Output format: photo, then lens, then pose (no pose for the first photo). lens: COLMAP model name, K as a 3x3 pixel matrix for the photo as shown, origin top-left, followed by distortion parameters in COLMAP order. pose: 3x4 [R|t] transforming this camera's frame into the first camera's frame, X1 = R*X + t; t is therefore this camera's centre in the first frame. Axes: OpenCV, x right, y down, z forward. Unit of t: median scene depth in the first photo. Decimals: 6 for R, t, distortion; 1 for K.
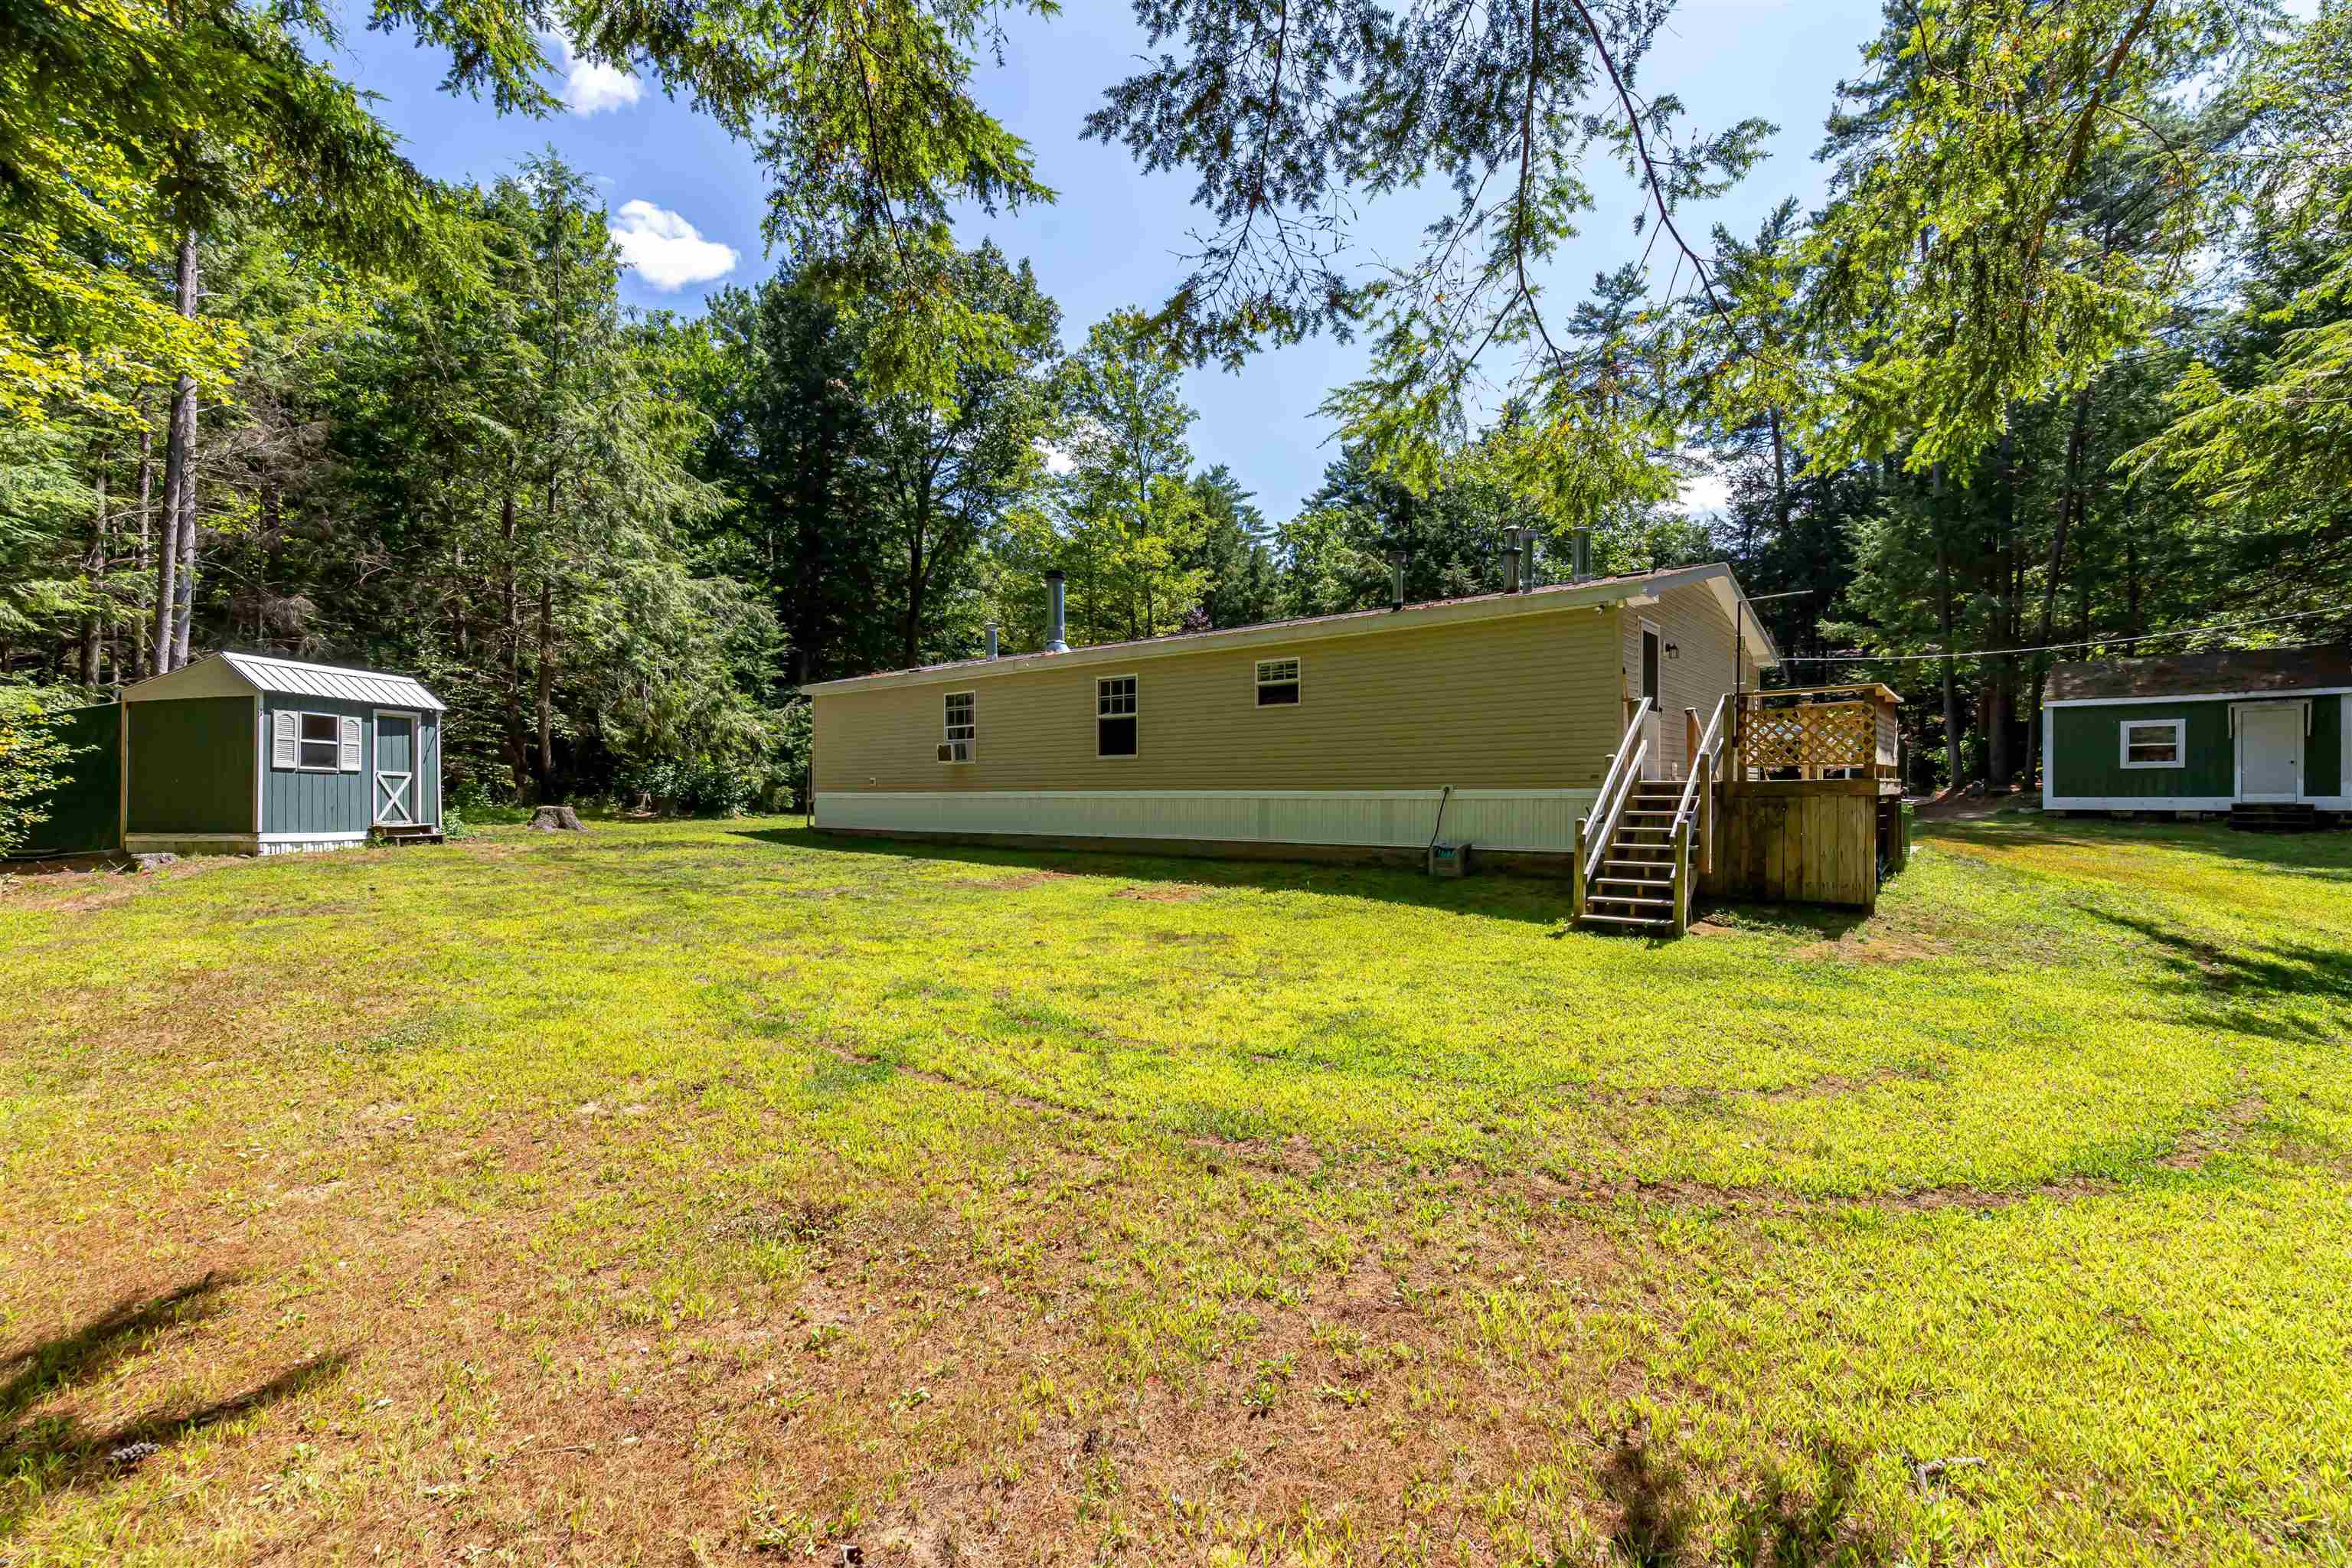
lens RADIAL K [[1007.3, 0, 1167.5], [0, 1007.3, 799.1], [0, 0, 1]] dist [0.000642, 0.000586]
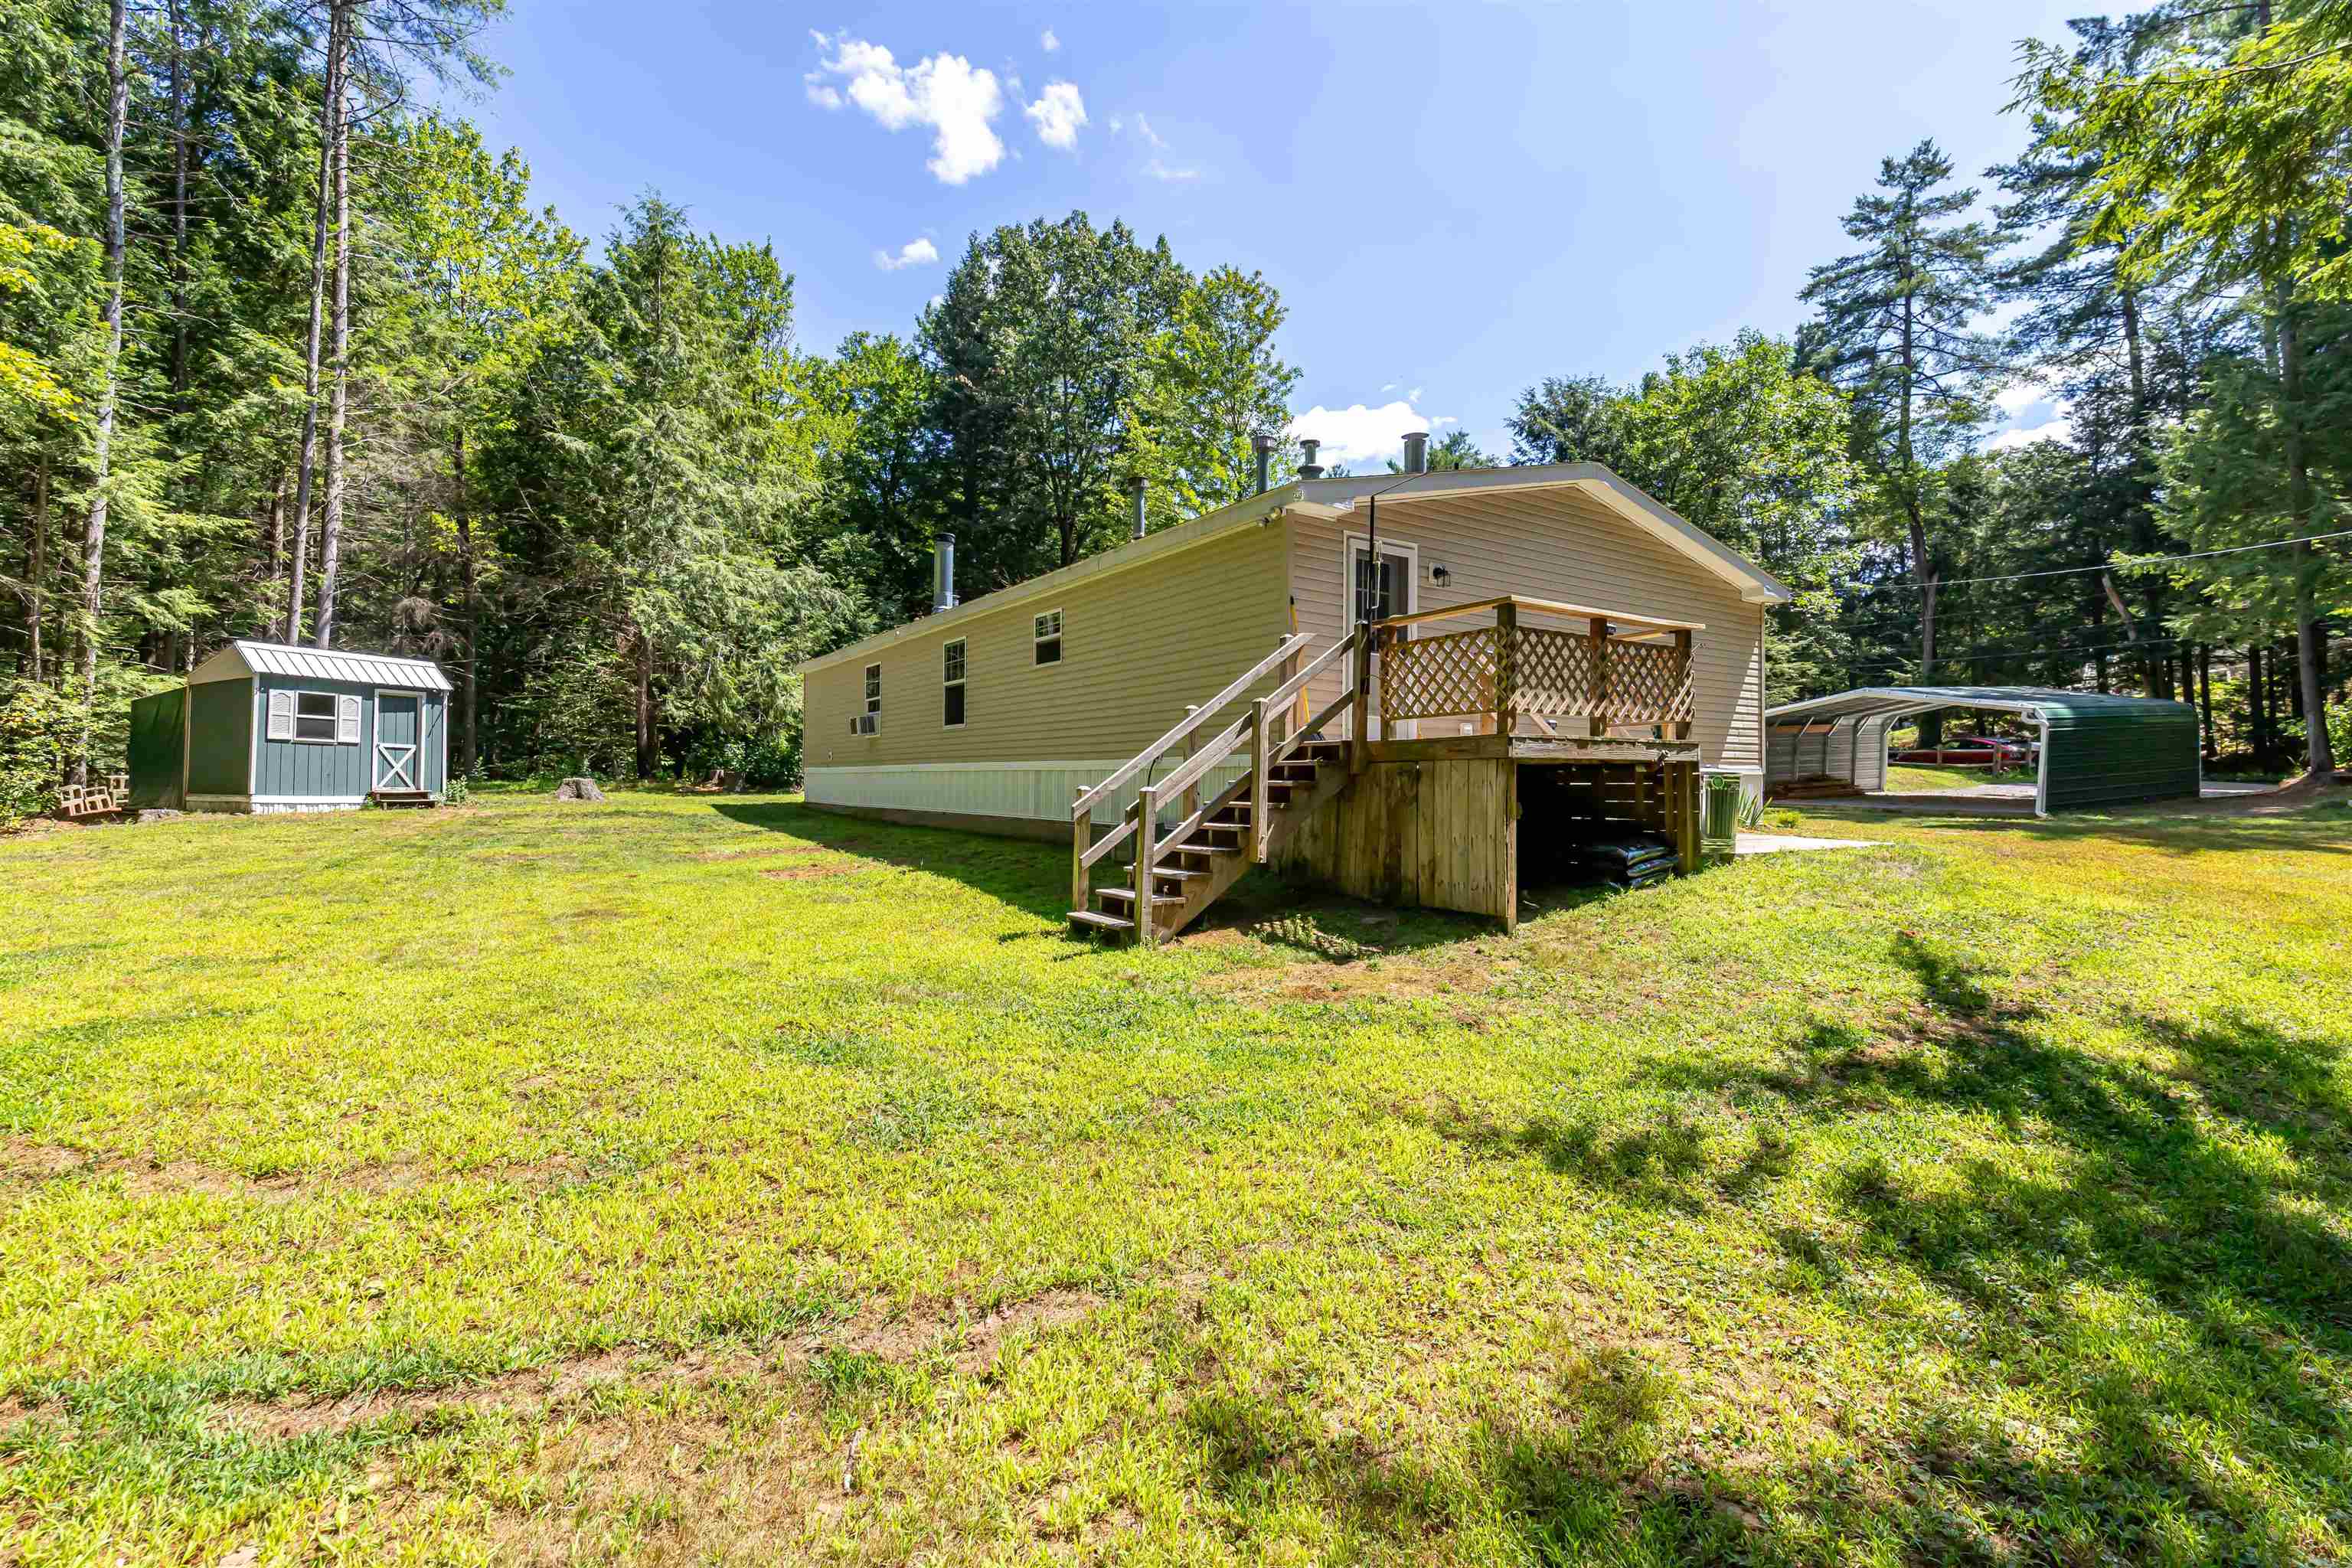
lens RADIAL K [[1007.3, 0, 1178.3], [0, 1007.3, 770.3], [0, 0, 1]] dist [0.000642, 0.000586]
pose [[0.959105, 0.005166, -0.283002, 0.393950], [-0.009934, 0.999832, -0.015415, 0.010938], [0.282875, 0.017596, 0.958995, 0.157902]]
